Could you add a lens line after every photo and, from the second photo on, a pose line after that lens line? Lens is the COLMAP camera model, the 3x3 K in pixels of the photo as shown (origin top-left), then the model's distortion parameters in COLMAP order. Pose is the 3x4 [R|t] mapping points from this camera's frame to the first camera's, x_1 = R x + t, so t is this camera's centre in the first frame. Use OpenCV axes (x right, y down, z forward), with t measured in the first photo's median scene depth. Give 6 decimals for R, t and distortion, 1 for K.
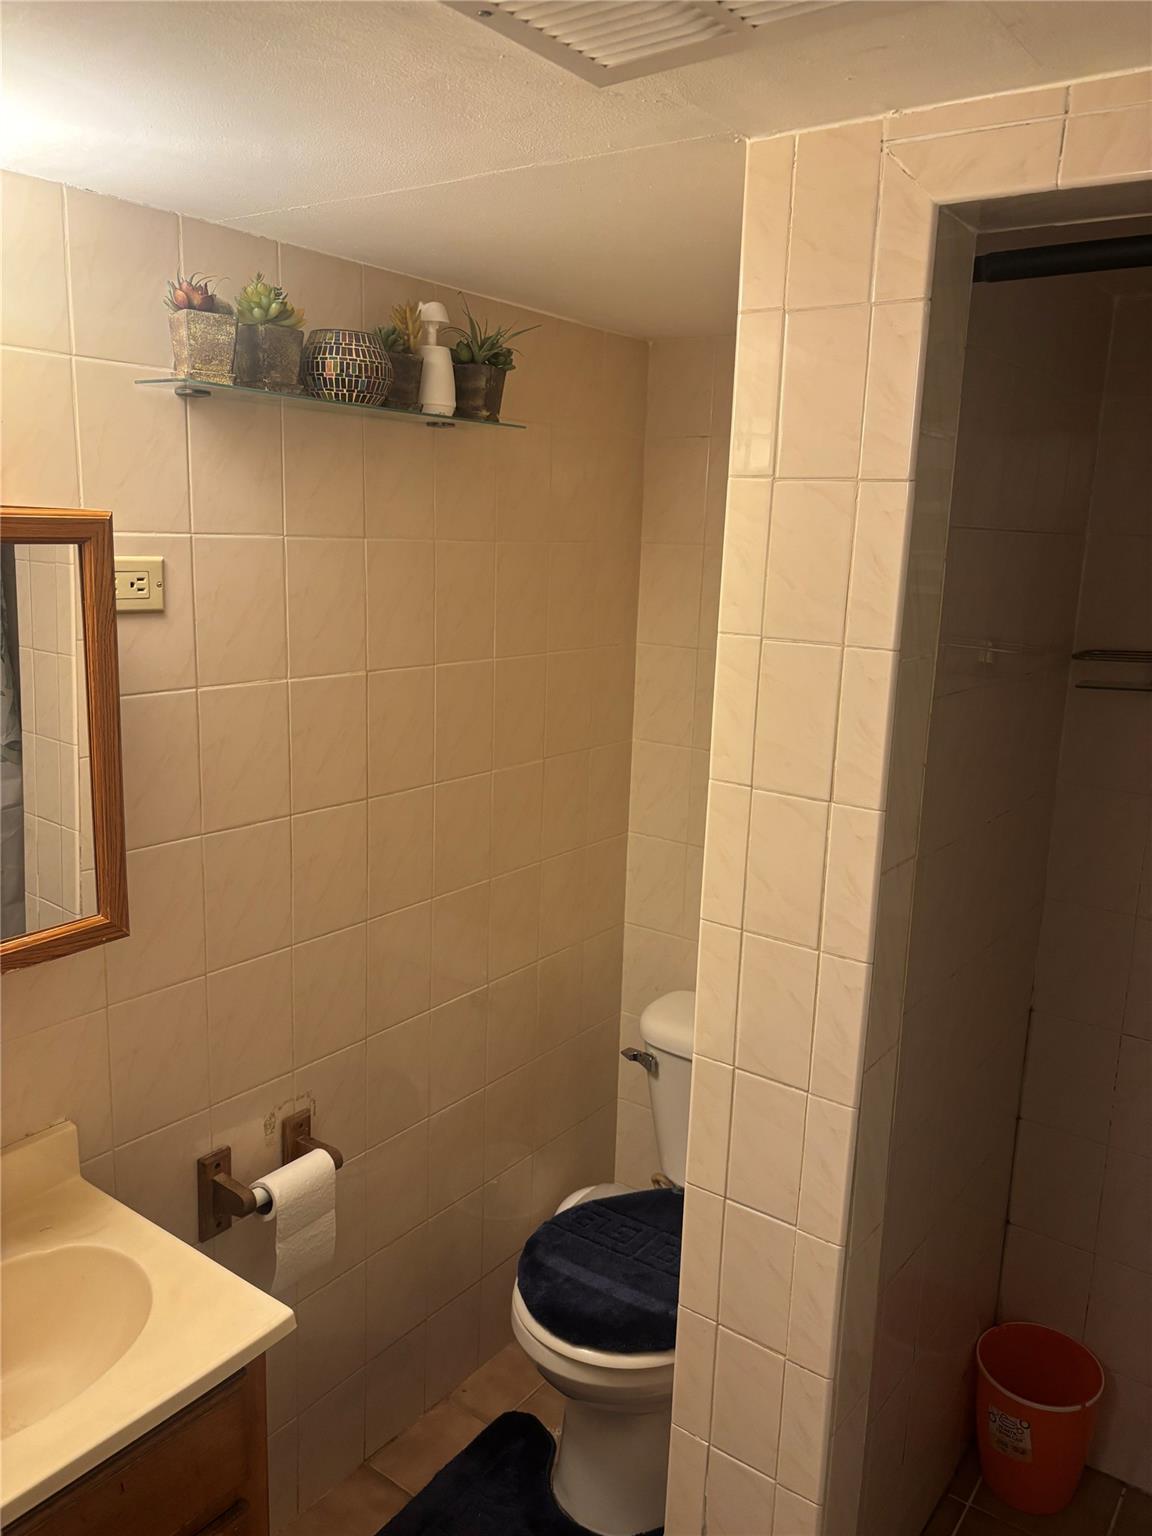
lens RADIAL K [[1167.4, 0, 577.3], [0, 1167.4, 771.4], [0, 0, 1]] dist [0.048298, -0.046065]
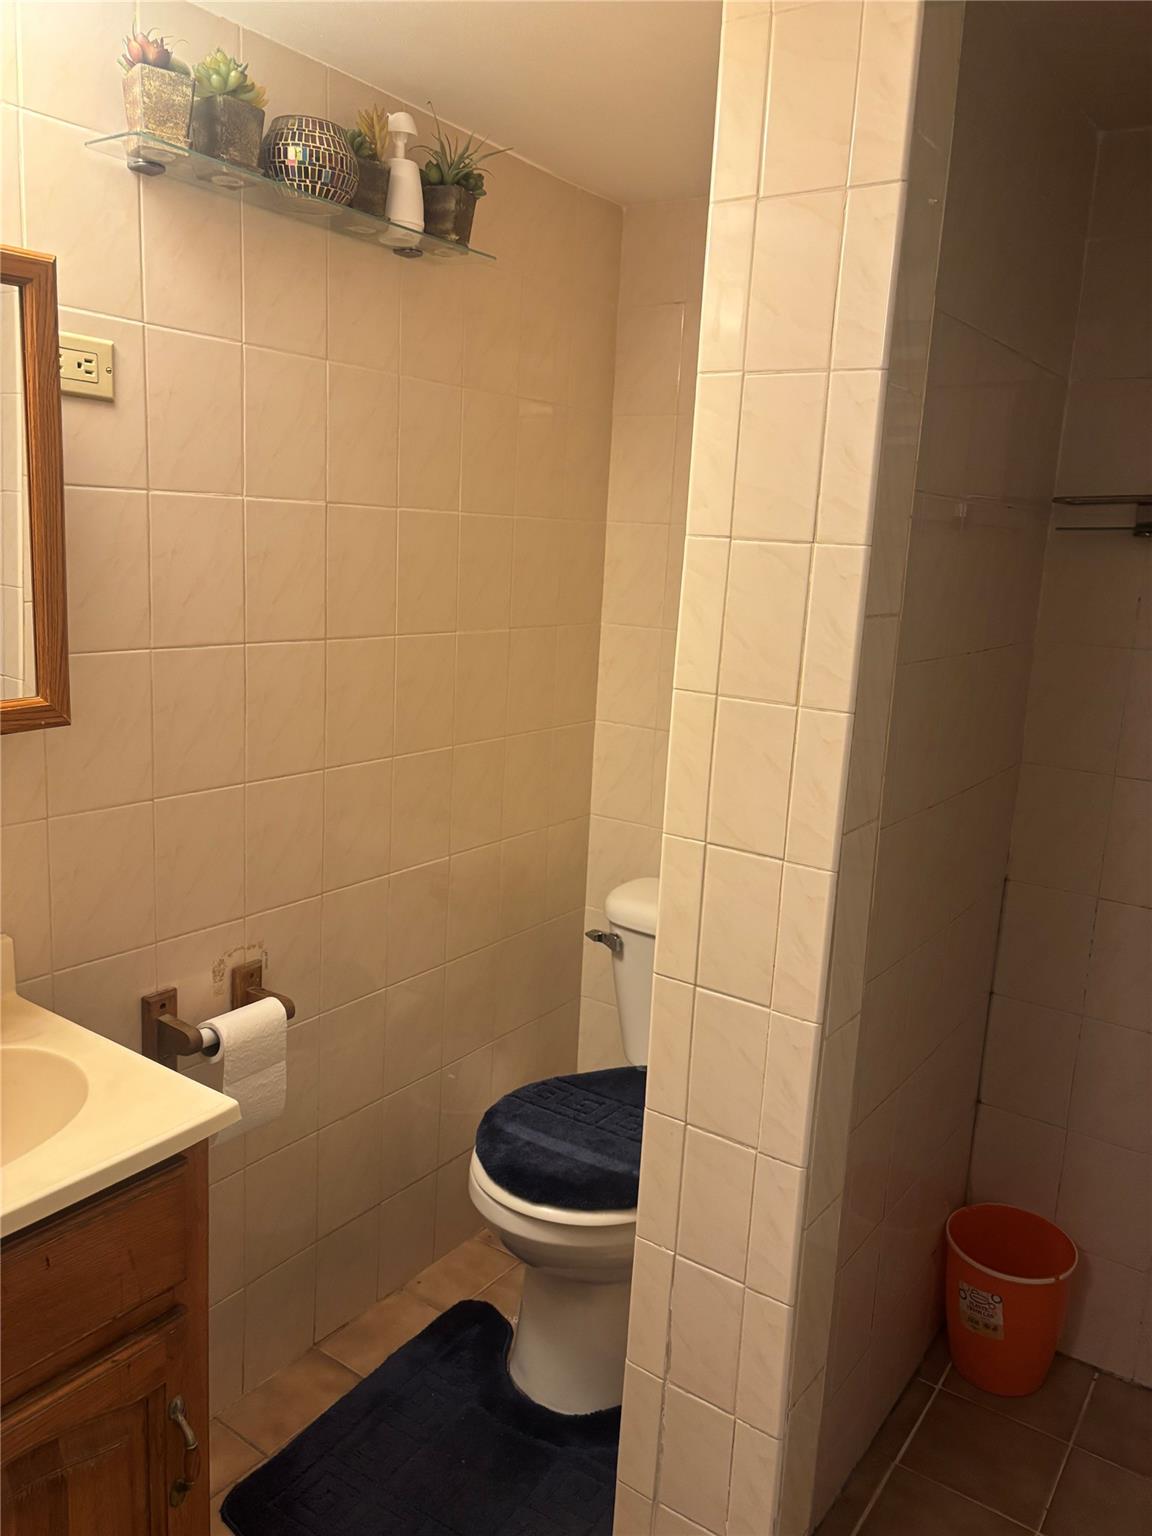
lens RADIAL K [[1167.4, 0, 565.7], [0, 1167.4, 758.1], [0, 0, 1]] dist [0.048298, -0.046065]
pose [[0.999715, 0.012831, 0.020122, -0.000584], [-0.012590, 0.999848, -0.012052, 0.135869], [-0.020273, 0.011796, 0.999725, 0.035251]]
